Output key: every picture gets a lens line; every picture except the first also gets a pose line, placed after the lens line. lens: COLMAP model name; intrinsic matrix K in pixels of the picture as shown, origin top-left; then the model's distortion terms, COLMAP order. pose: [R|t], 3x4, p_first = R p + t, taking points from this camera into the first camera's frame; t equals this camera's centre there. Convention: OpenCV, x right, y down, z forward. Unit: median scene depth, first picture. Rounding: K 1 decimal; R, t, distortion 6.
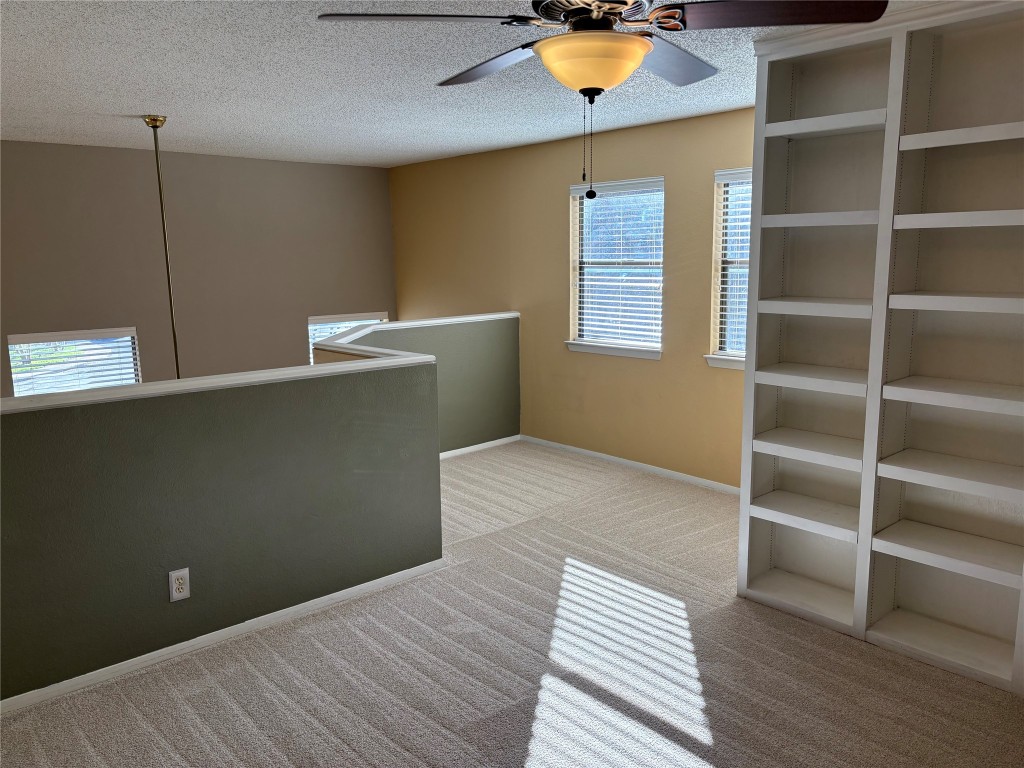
lens RADIAL K [[769.4, 0, 507.9], [0, 769.4, 380.3], [0, 0, 1]] dist [0.043458, -0.046623]
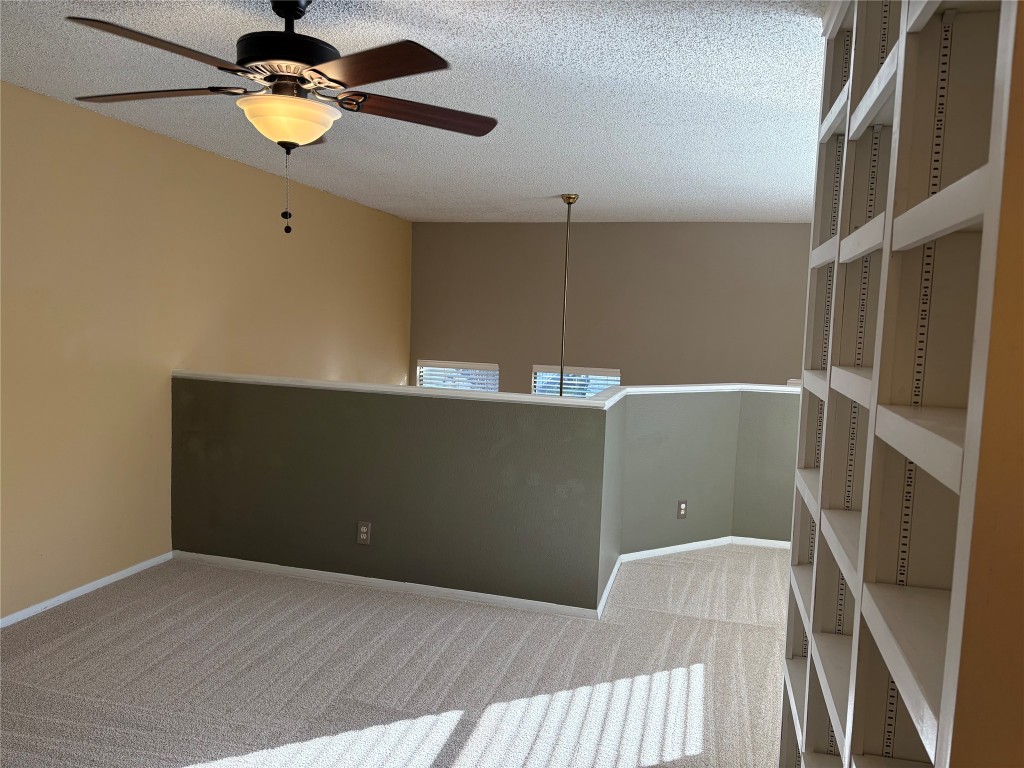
lens RADIAL K [[769.4, 0, 510.1], [0, 769.4, 386.8], [0, 0, 1]] dist [0.043458, -0.046623]
pose [[0.566067, 0.111592, -0.816771, 0.626449], [-0.181094, 0.983426, 0.008853, -0.038525], [0.804222, 0.142902, 0.576894, 0.303343]]
